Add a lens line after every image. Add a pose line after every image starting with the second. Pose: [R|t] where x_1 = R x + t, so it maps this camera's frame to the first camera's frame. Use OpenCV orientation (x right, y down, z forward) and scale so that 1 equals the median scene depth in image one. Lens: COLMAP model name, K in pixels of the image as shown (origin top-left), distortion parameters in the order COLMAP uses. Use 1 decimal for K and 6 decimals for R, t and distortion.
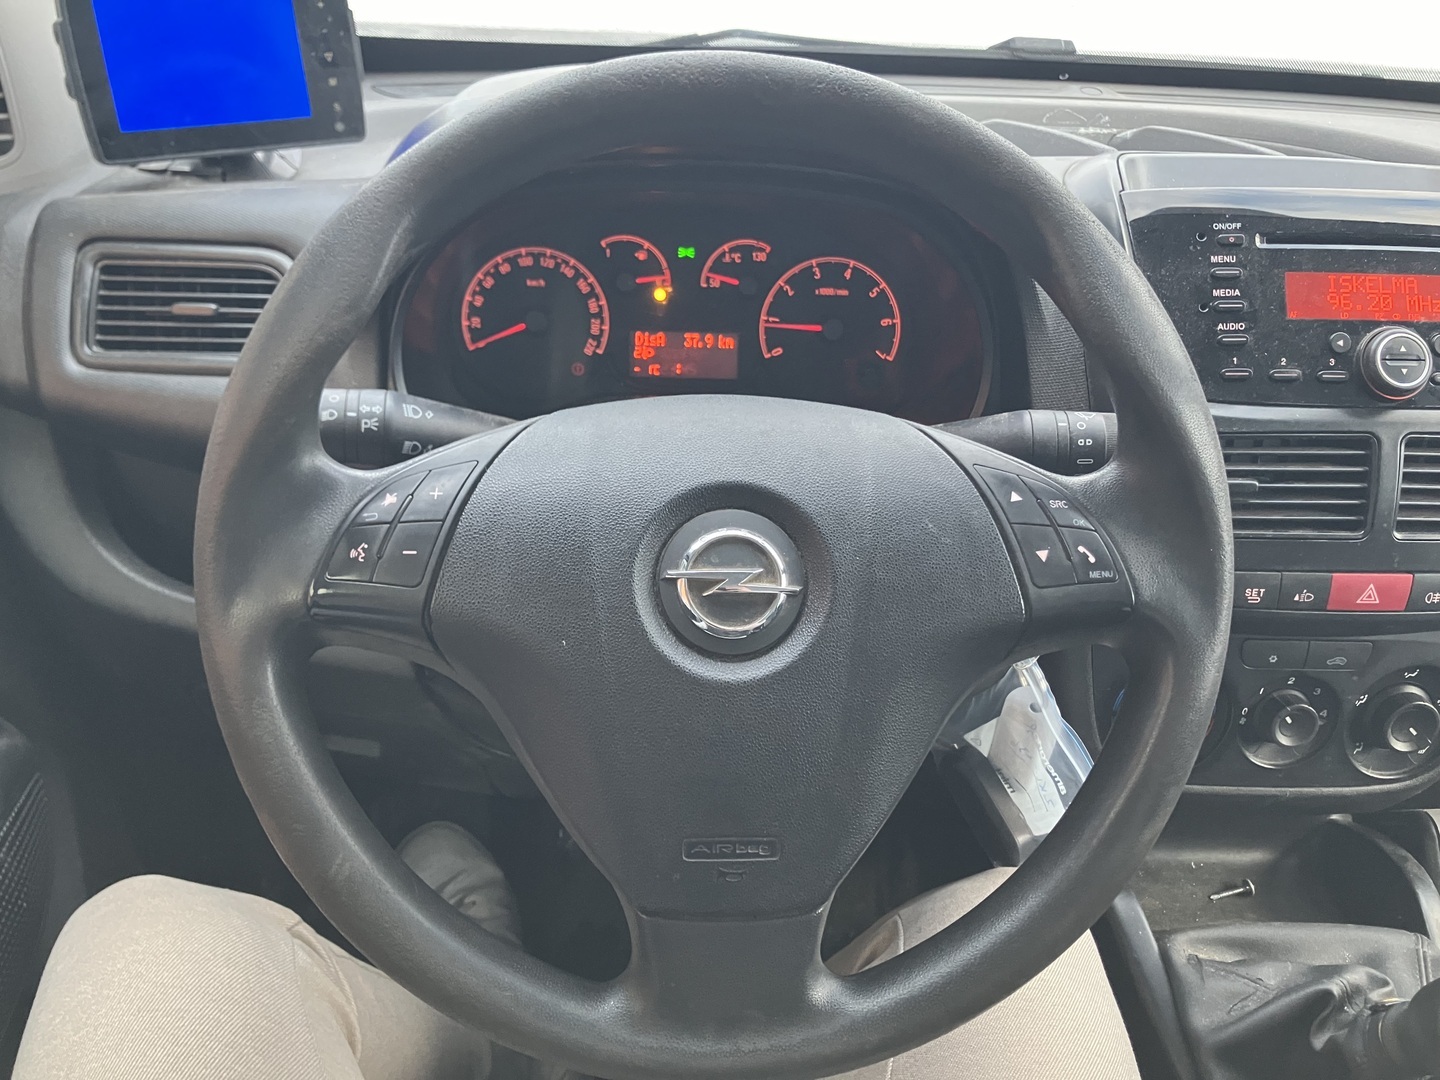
lens RADIAL K [[1195.9, 0, 726.1], [0, 1195.9, 539.6], [0, 0, 1]] dist [0.046863, -0.029661]
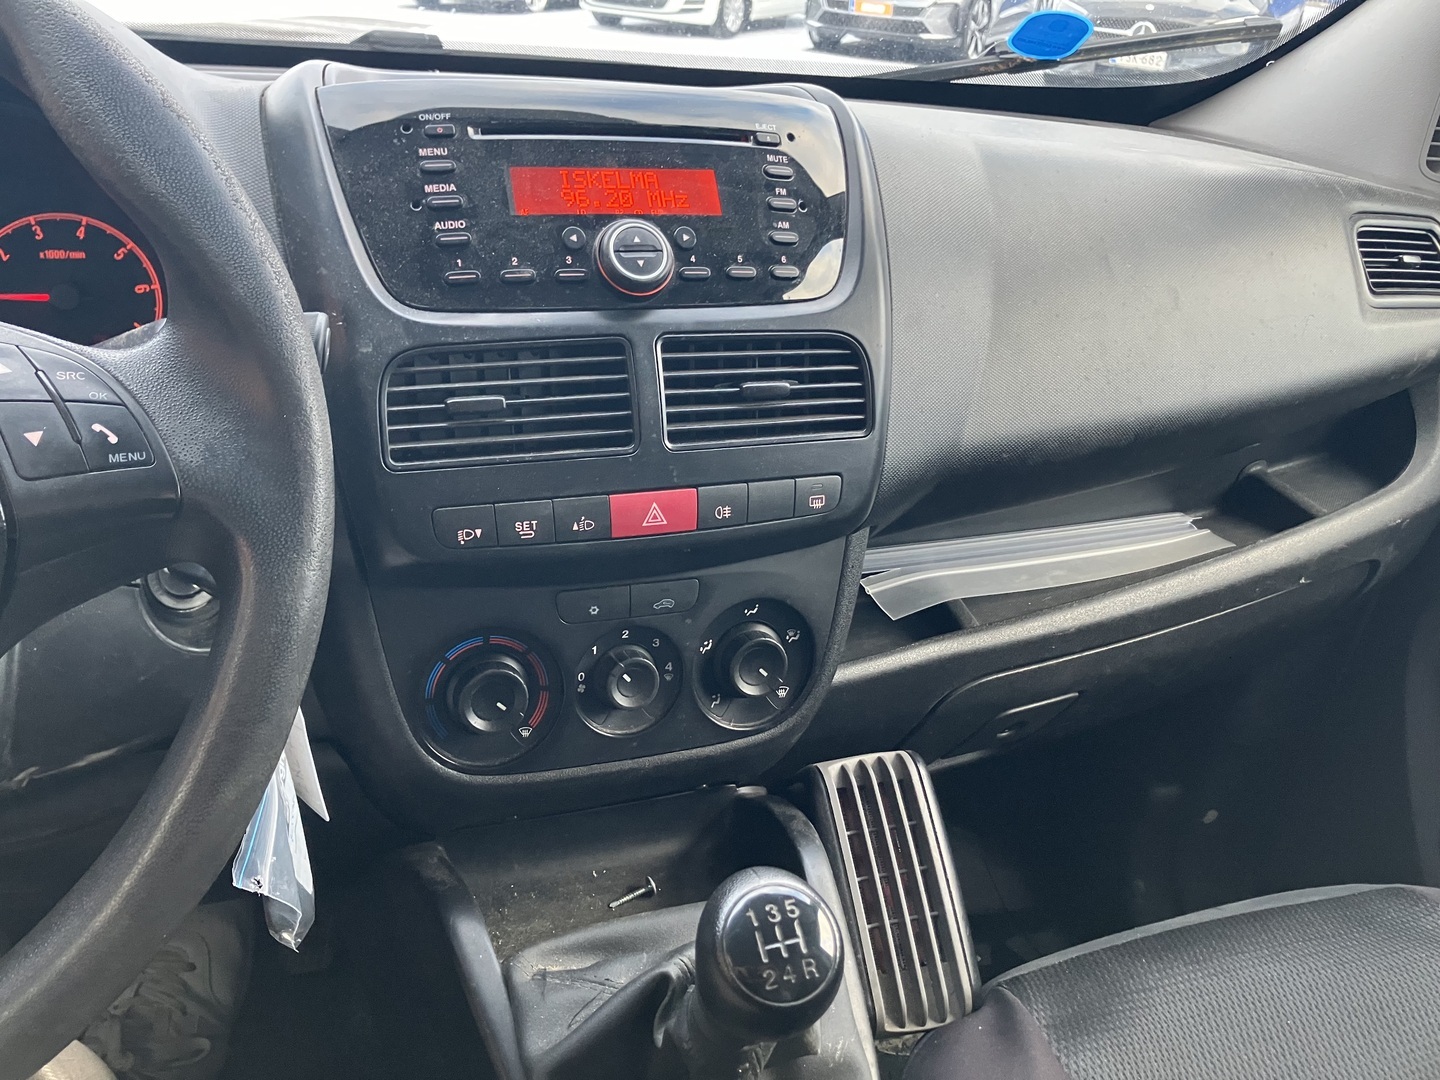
lens RADIAL K [[1195.9, 0, 715.4], [0, 1195.9, 543.0], [0, 0, 1]] dist [0.046863, -0.029661]
pose [[0.957842, -0.114000, 0.263710, 0.340558], [0.138928, 0.987239, -0.077835, 0.142234], [-0.251472, 0.111191, 0.961457, 0.137663]]
